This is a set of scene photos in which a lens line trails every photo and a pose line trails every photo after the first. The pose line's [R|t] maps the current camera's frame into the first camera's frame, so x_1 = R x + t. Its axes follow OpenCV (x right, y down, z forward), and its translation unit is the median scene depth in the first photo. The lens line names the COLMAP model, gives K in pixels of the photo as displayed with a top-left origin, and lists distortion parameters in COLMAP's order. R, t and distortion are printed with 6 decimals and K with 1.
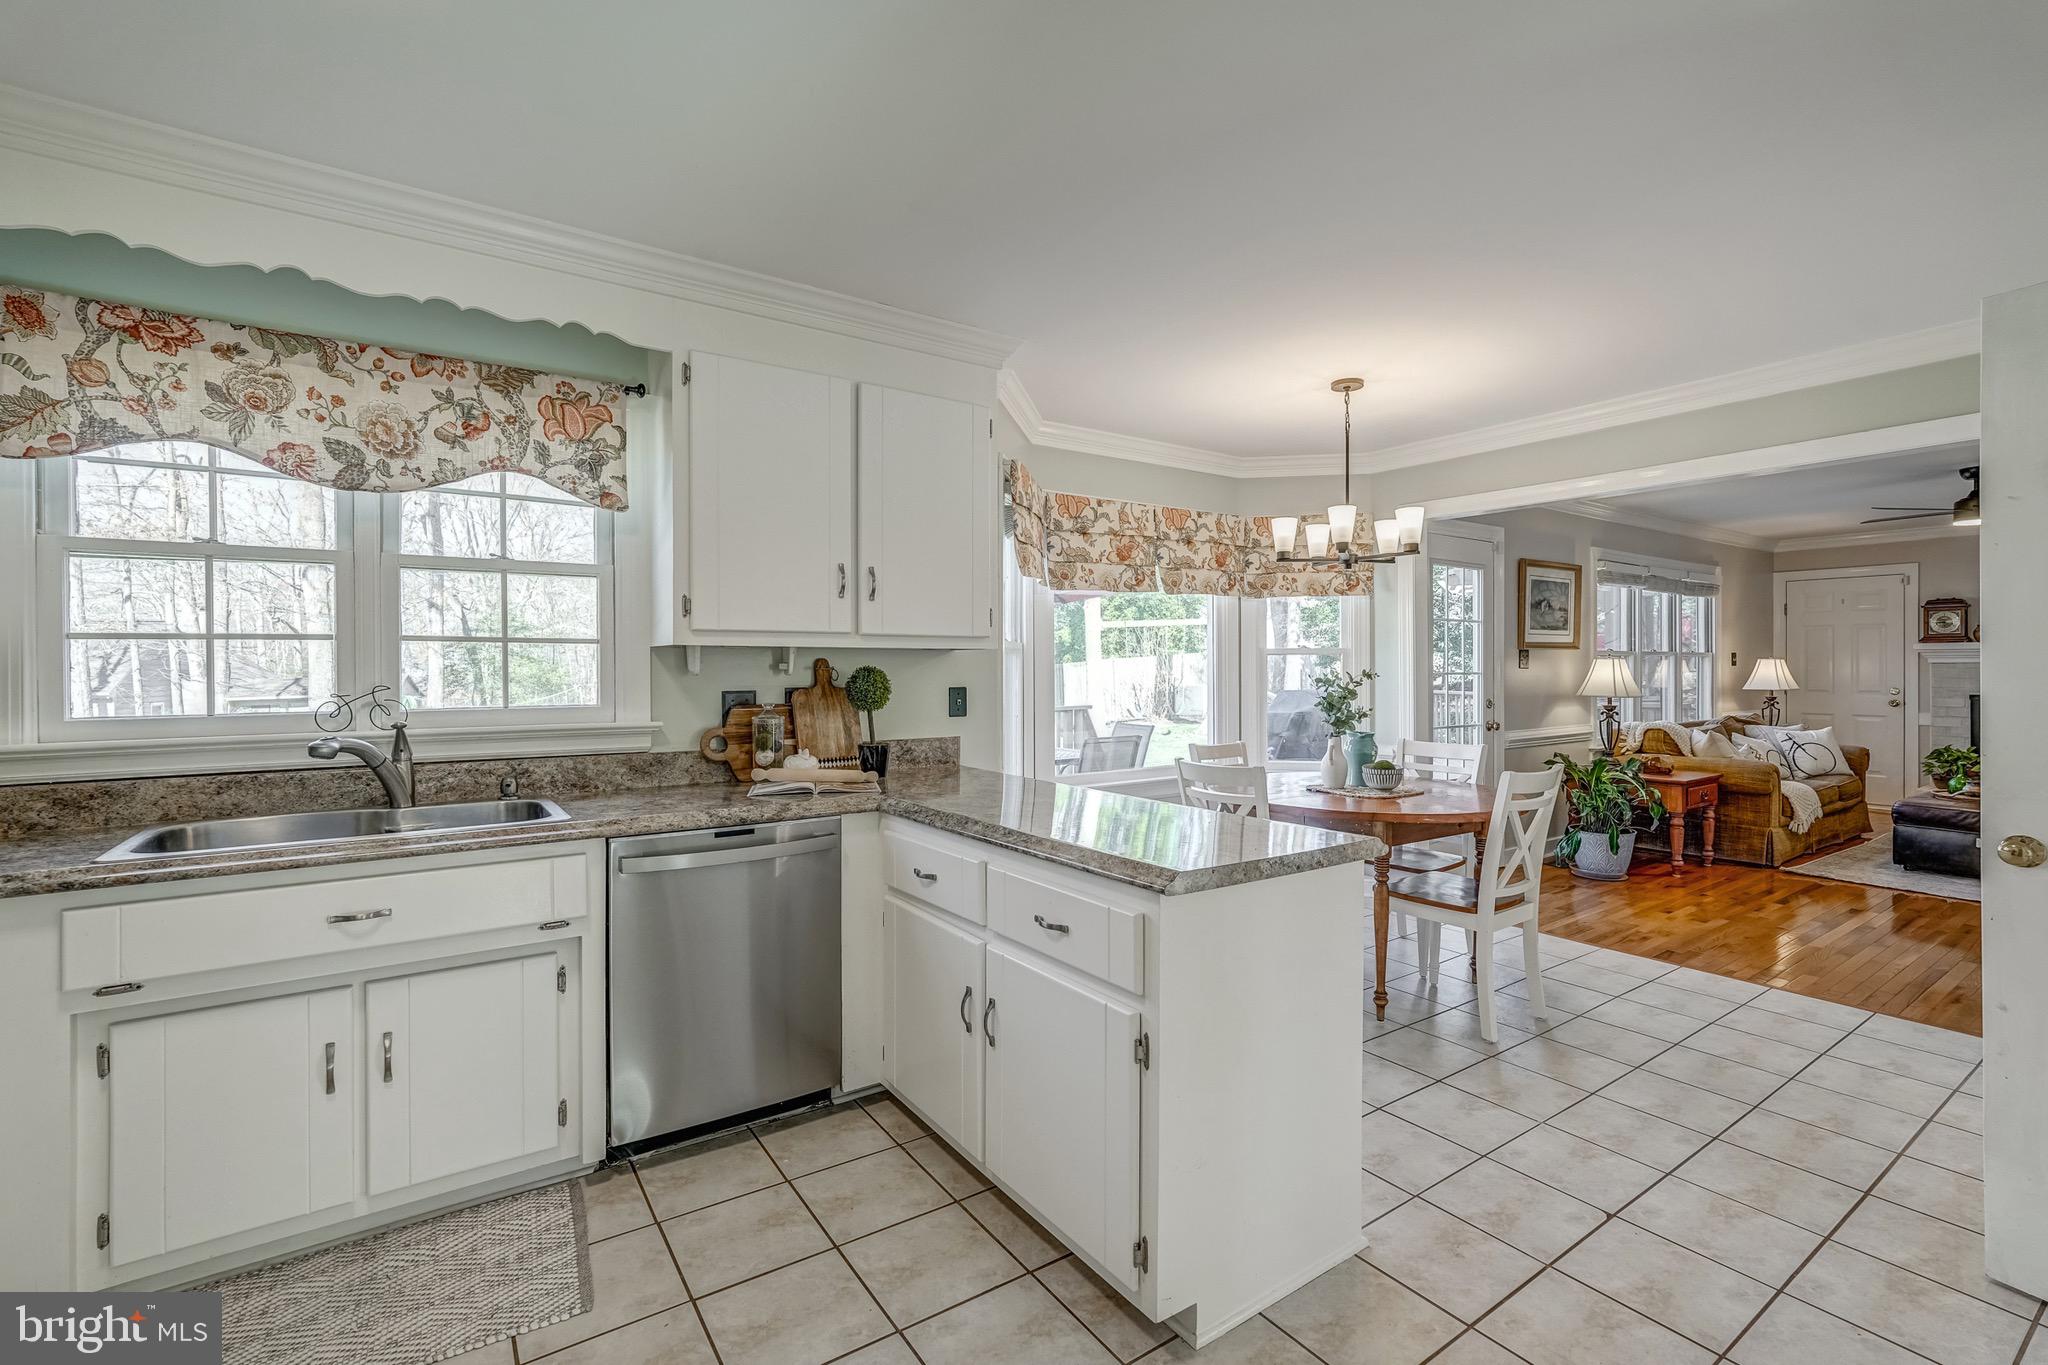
lens RADIAL K [[894.6, 0, 1012.4], [0, 894.6, 669.1], [0, 0, 1]] dist [-0.001683, -0.000326]
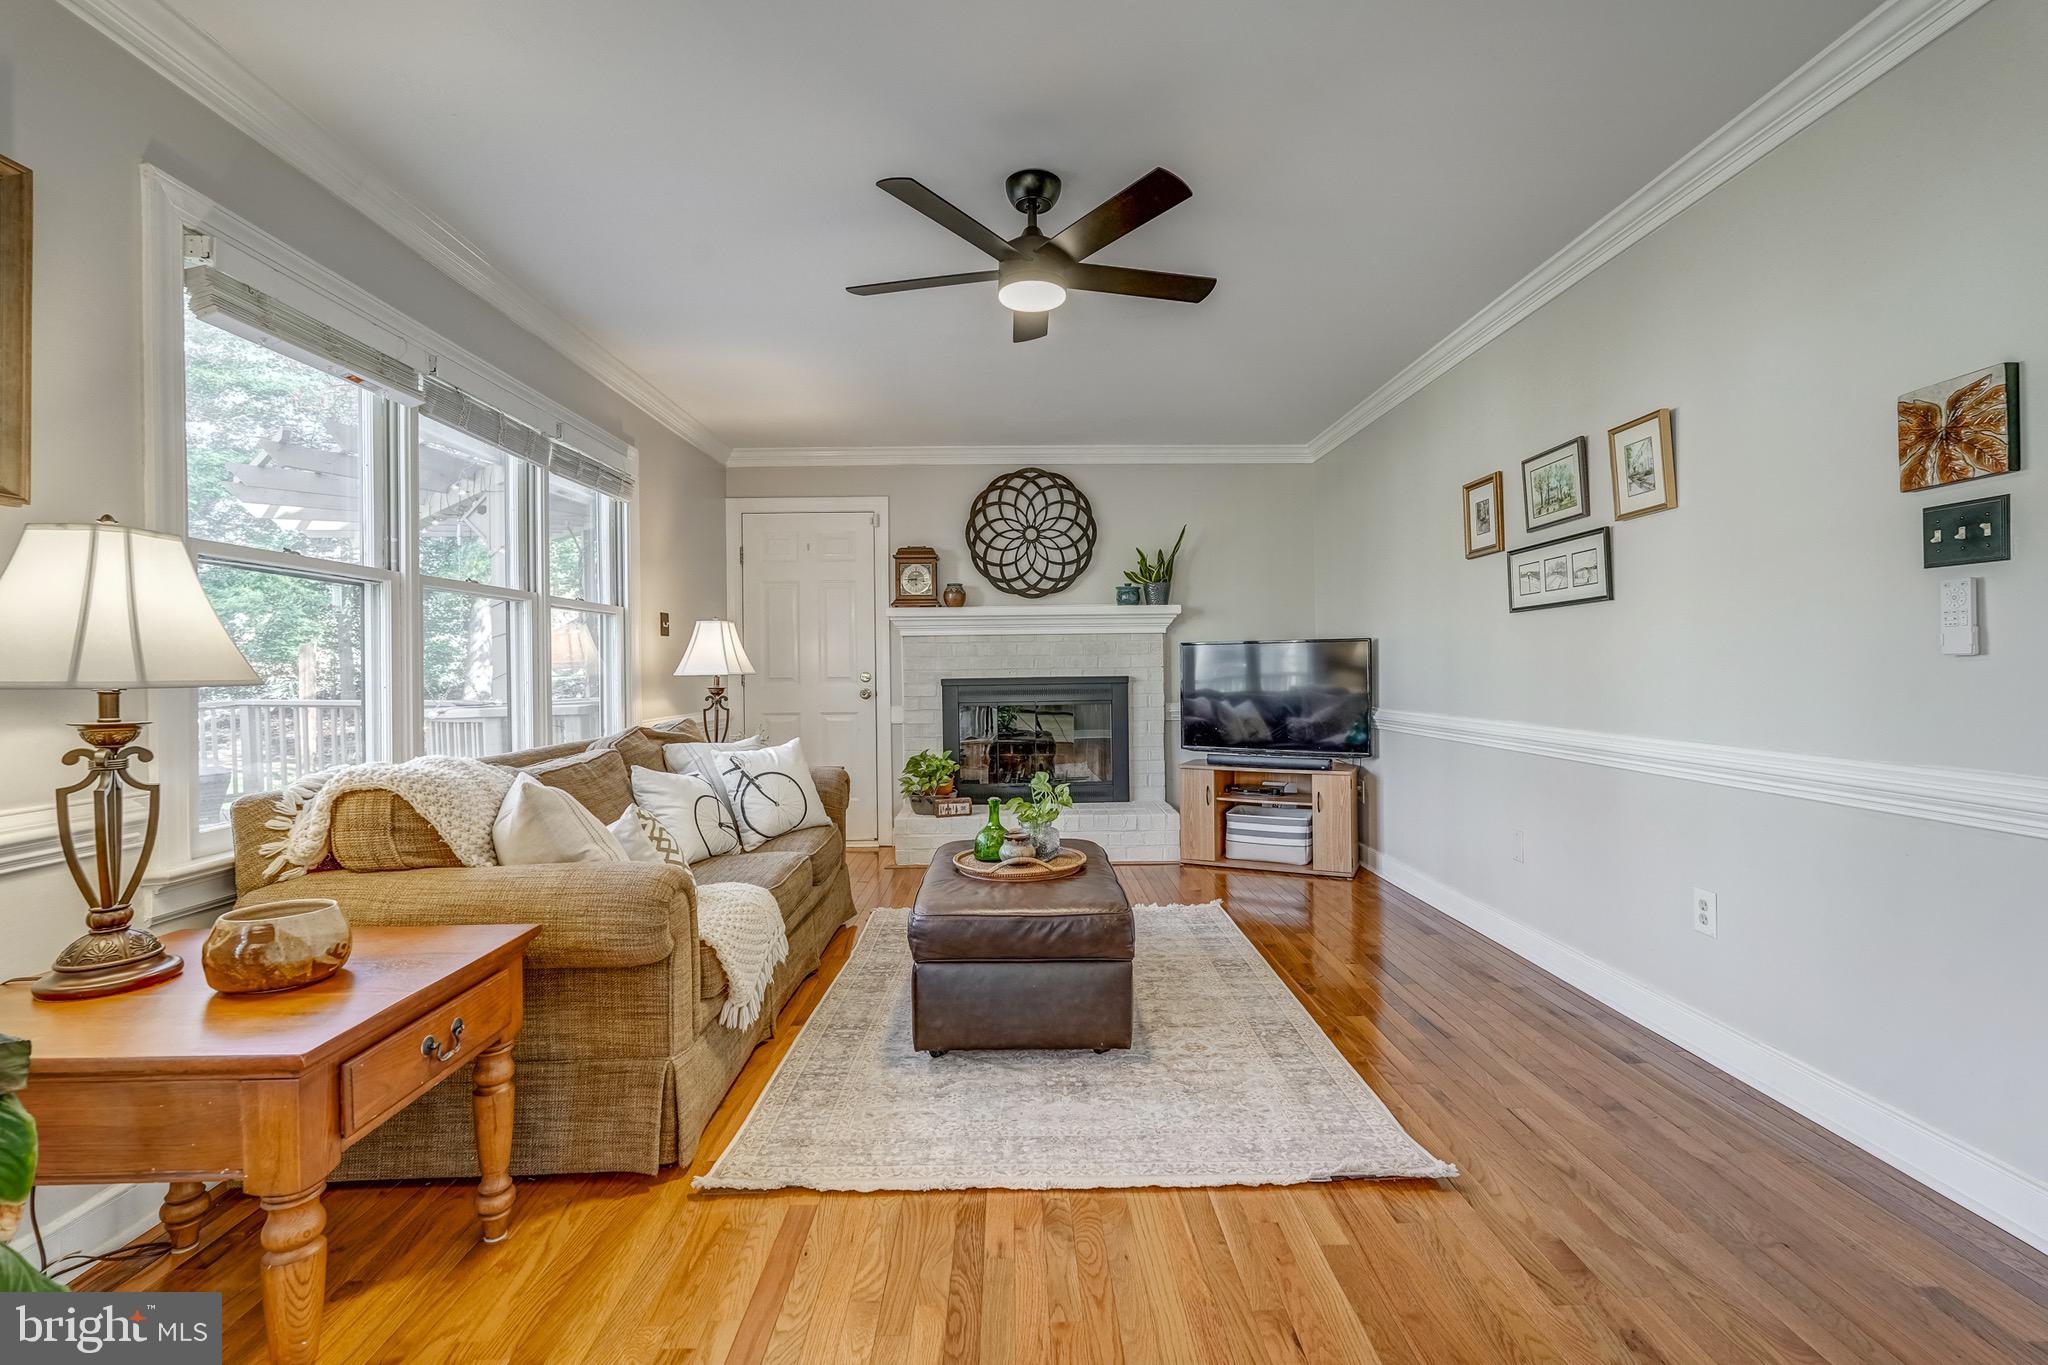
lens RADIAL K [[894.6, 0, 1019.8], [0, 894.6, 668.5], [0, 0, 1]] dist [-0.001683, -0.000326]
pose [[0.550669, -0.003330, 0.834717, 0.517990], [0.014493, 0.999879, -0.005573, 0.026381], [-0.834598, 0.015167, 0.550651, 0.567140]]
